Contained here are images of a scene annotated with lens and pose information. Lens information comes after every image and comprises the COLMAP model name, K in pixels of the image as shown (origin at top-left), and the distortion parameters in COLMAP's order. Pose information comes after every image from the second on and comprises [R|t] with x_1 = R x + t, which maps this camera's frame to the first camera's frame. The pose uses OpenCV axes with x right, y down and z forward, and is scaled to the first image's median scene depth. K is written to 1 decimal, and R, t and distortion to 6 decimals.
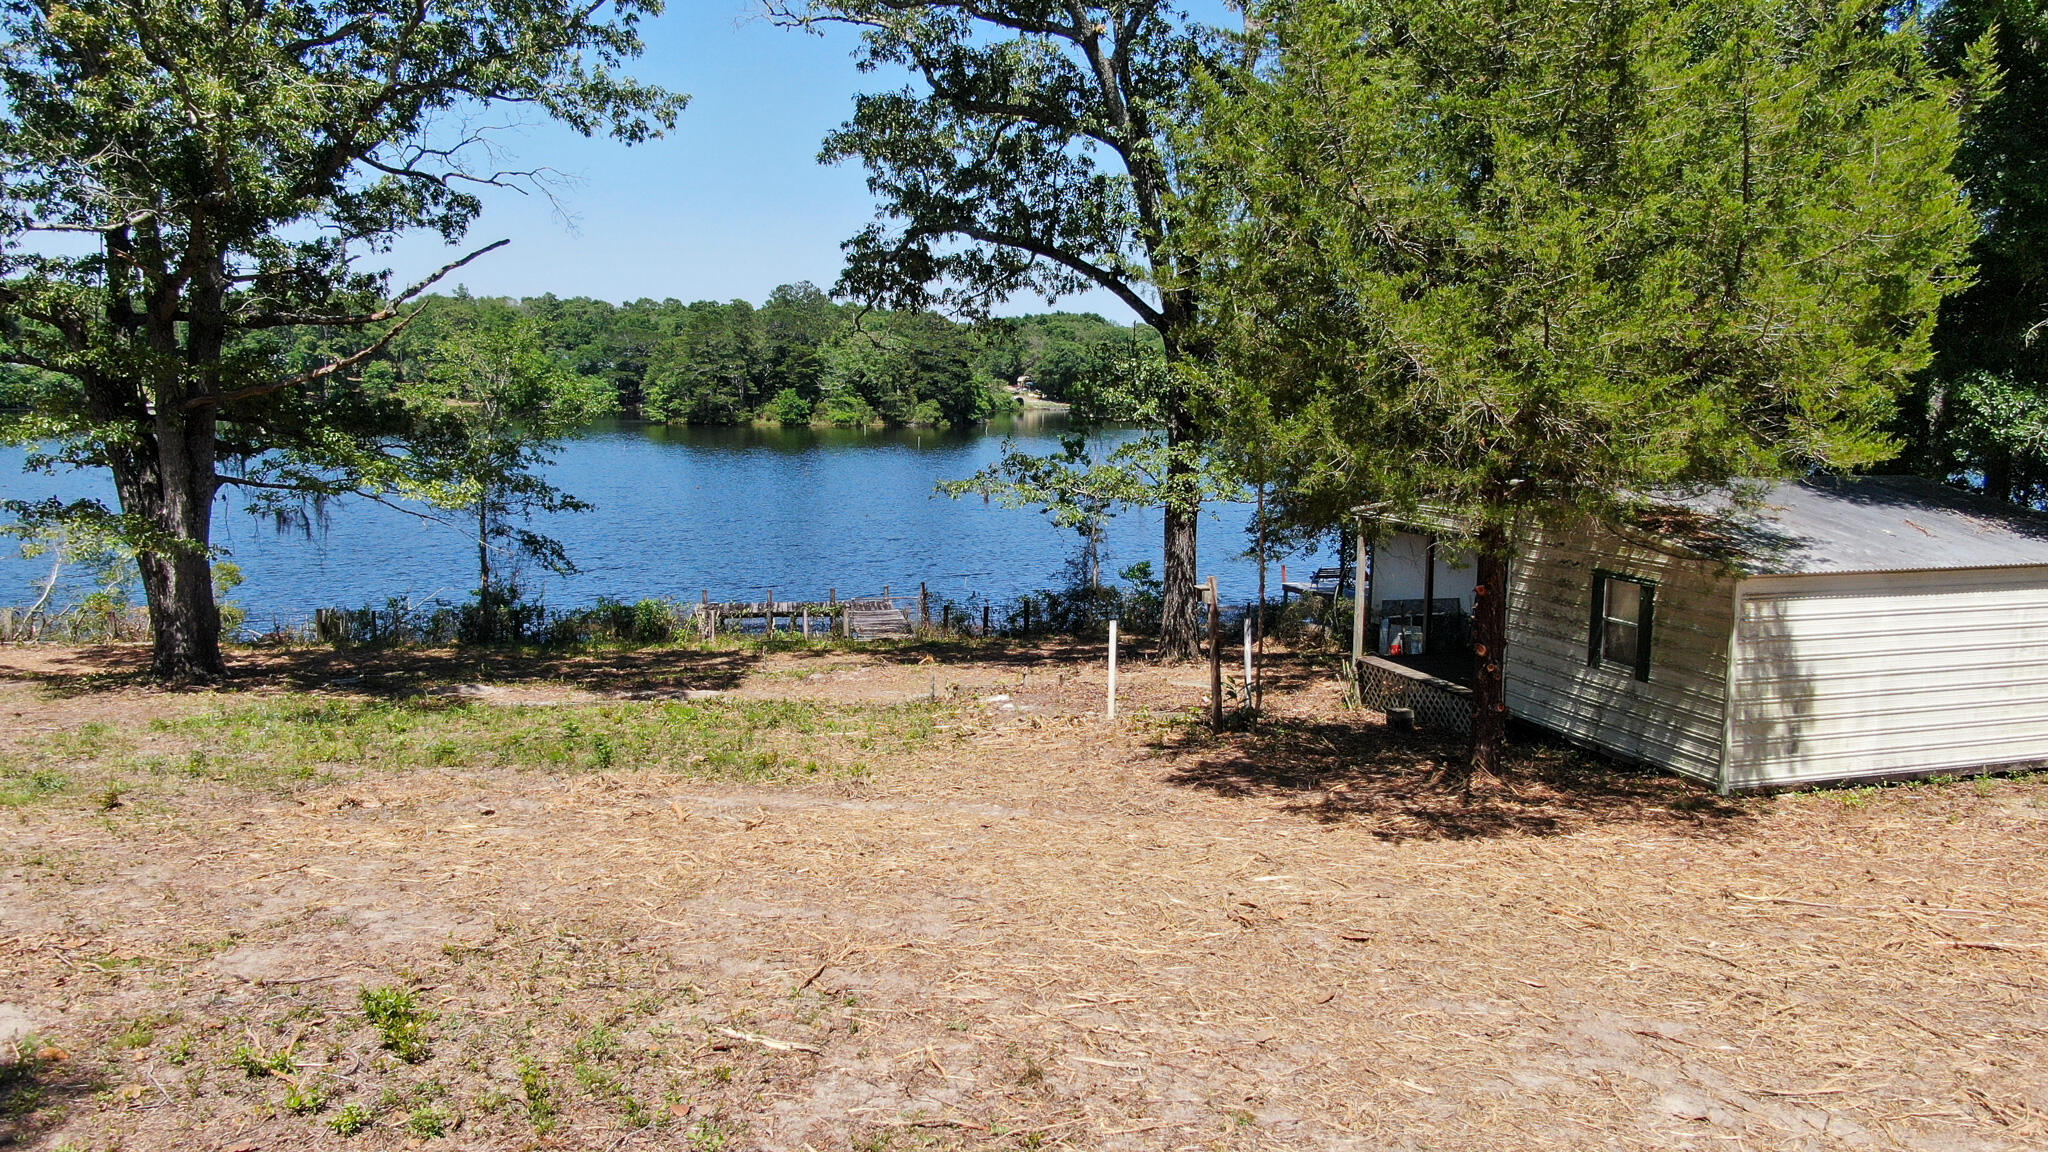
lens RADIAL K [[1473.8, 0, 1026.8], [0, 1473.8, 576.9], [0, 0, 1]] dist [-0.017274, 0.005863]
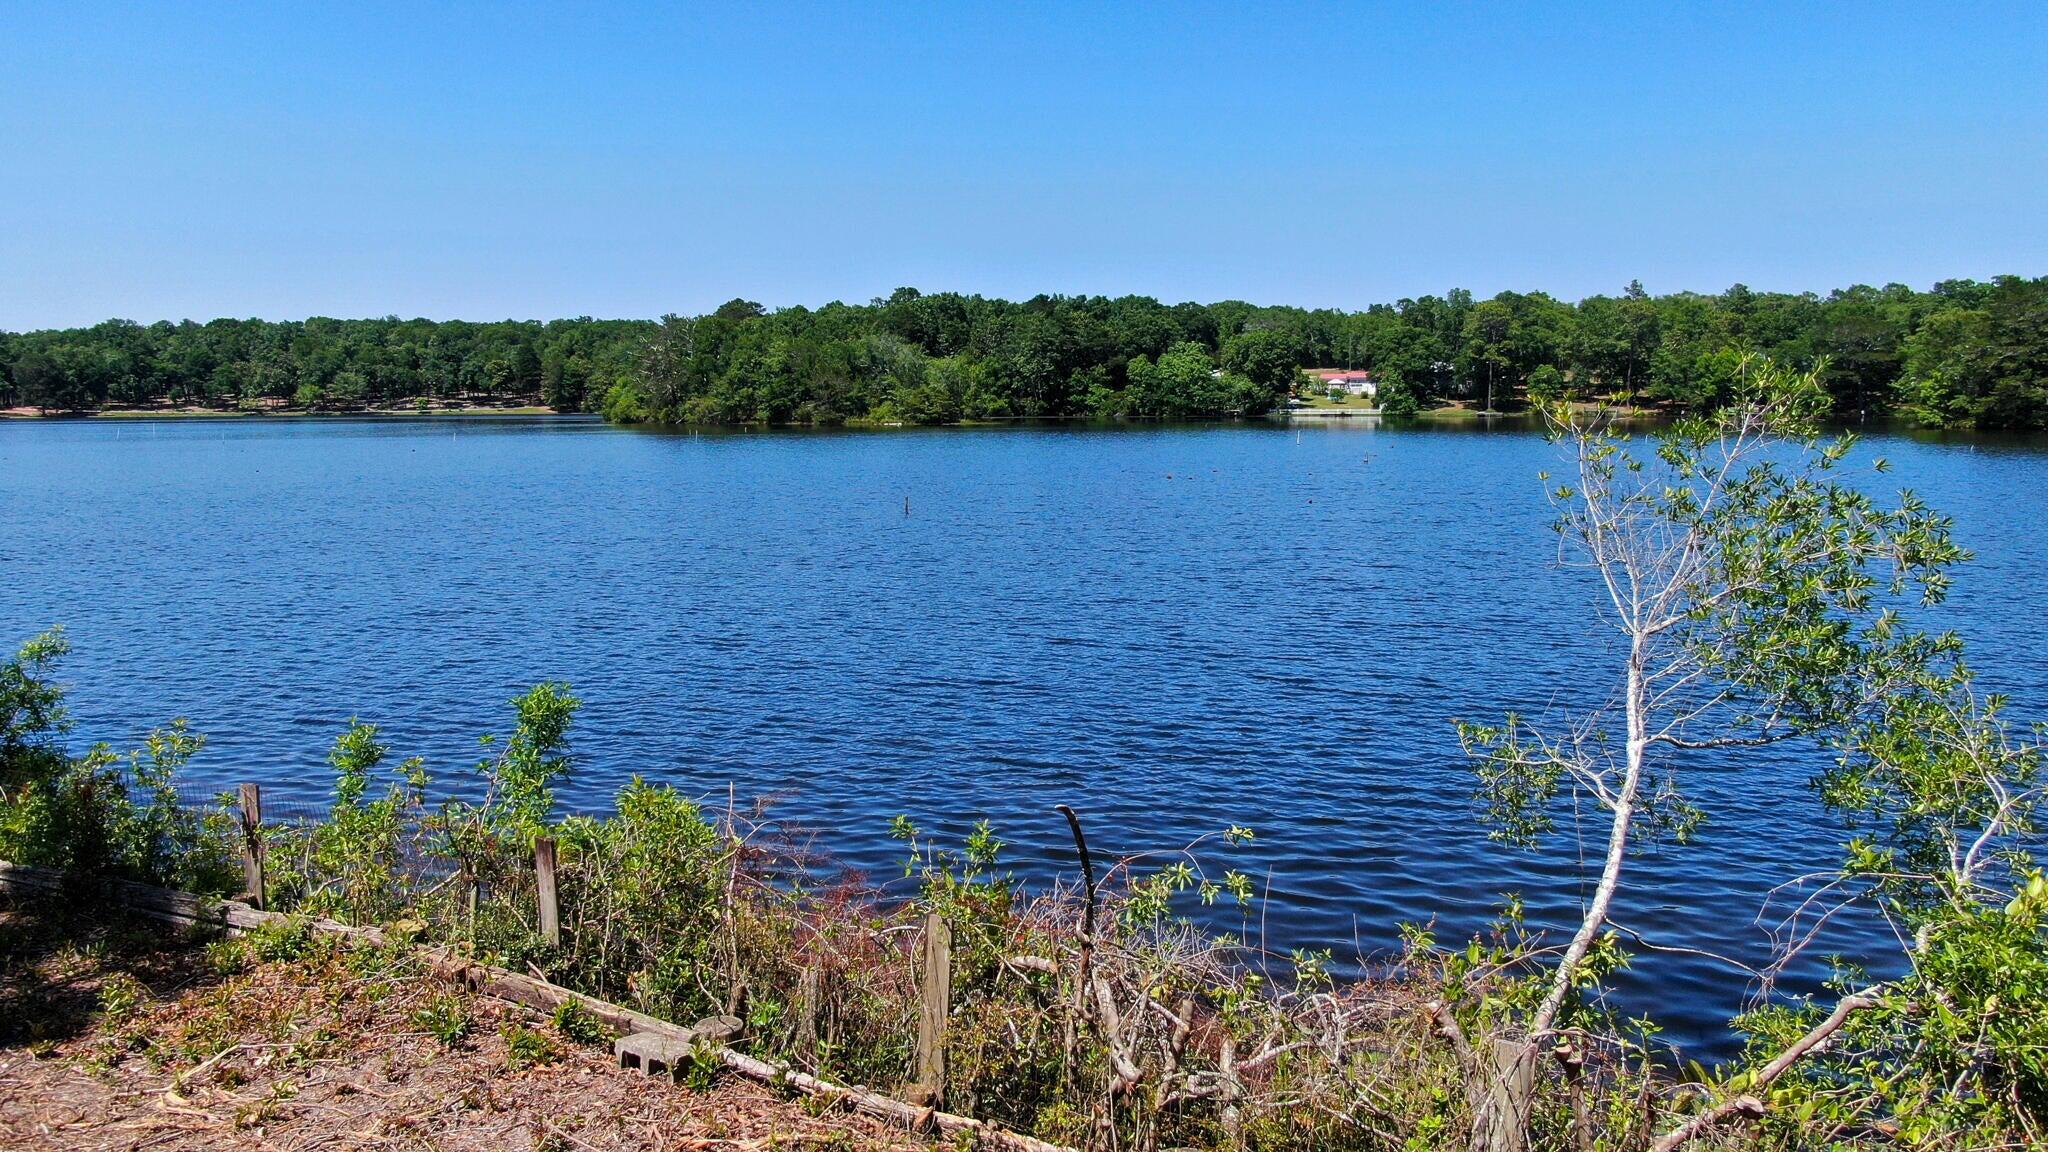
lens RADIAL K [[1473.8, 0, 1026.8], [0, 1473.8, 576.9], [0, 0, 1]] dist [-0.017274, 0.005863]
pose [[0.751226, 0.065898, -0.656747, -0.899196], [-0.075901, 0.997028, 0.013222, -0.027866], [0.655666, 0.039915, 0.753995, 1.214696]]
